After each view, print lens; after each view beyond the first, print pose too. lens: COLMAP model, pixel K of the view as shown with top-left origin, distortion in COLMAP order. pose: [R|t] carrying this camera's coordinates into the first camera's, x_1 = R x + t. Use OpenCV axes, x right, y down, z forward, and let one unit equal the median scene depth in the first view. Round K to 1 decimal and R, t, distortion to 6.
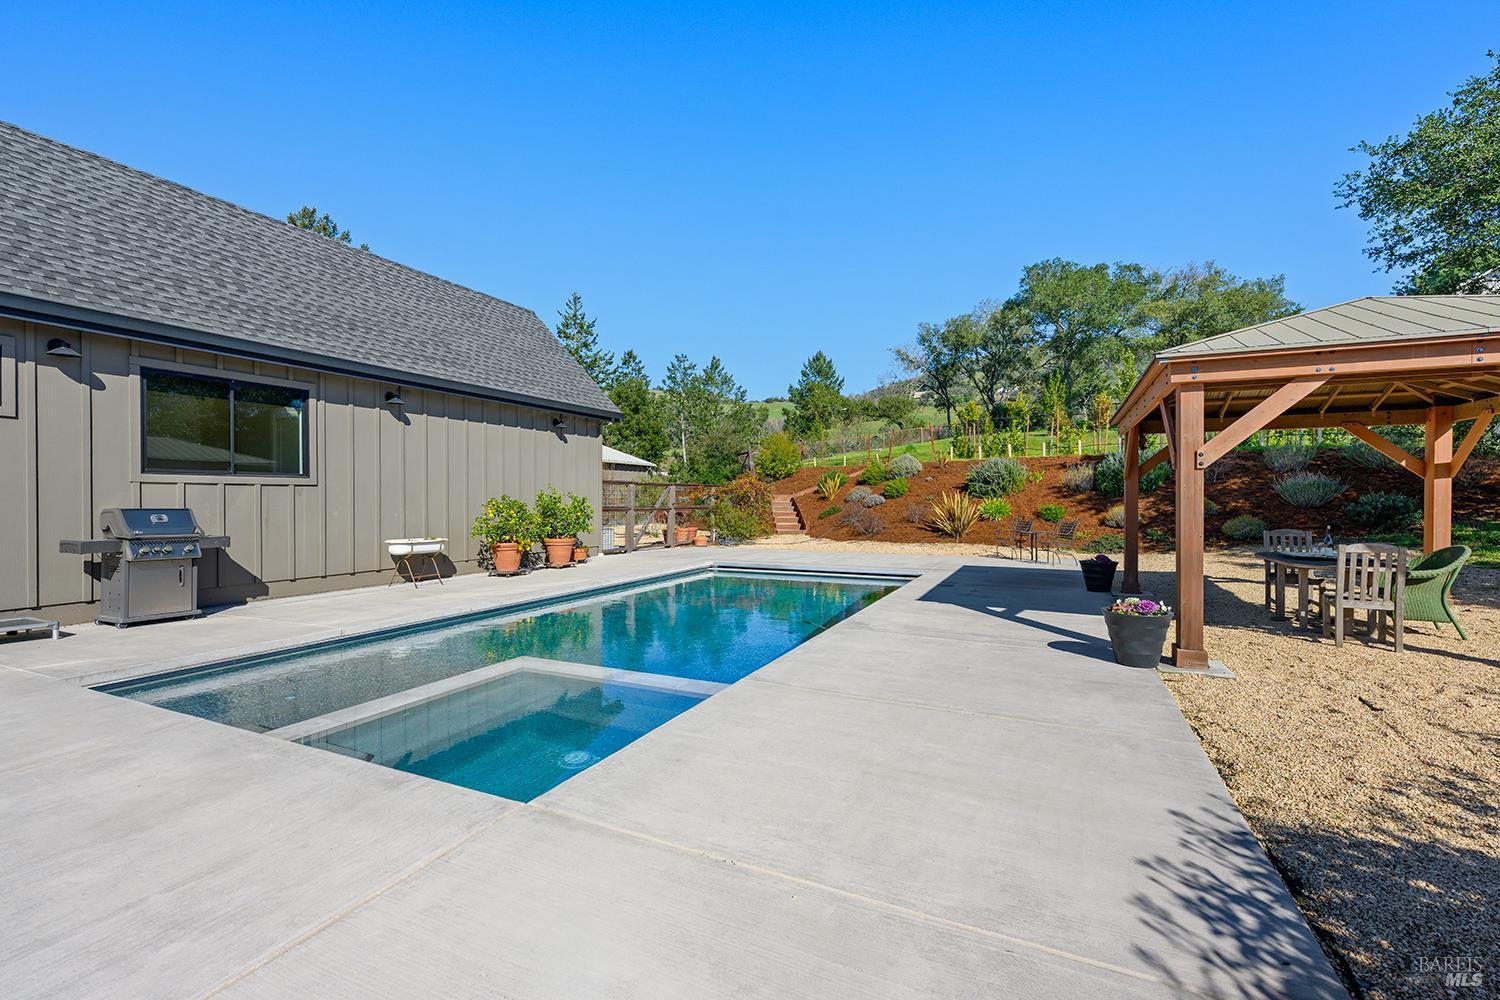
lens RADIAL K [[635.6, 0, 751.8], [0, 635.6, 504.3], [0, 0, 1]] dist [0.000934, -0.000669]
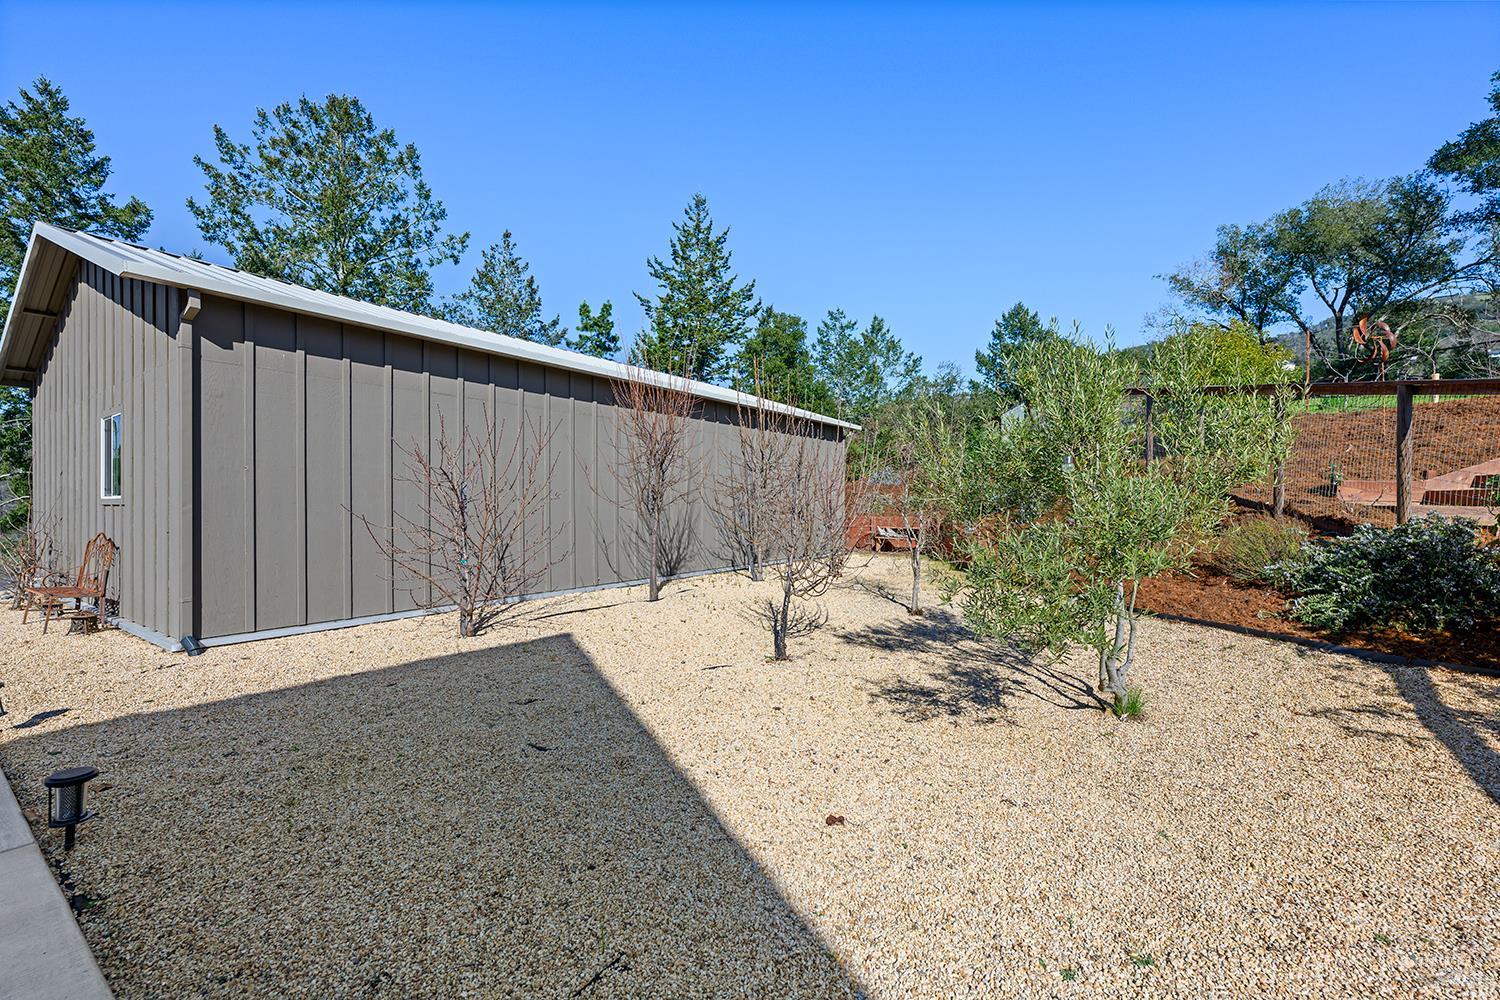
lens RADIAL K [[635.6, 0, 749.6], [0, 635.6, 505.1], [0, 0, 1]] dist [0.000934, -0.000669]
pose [[0.981083, -0.002663, -0.193572, -0.067098], [0.001099, 0.999966, -0.008186, -0.000396], [0.193587, 0.007819, 0.981052, 0.250516]]
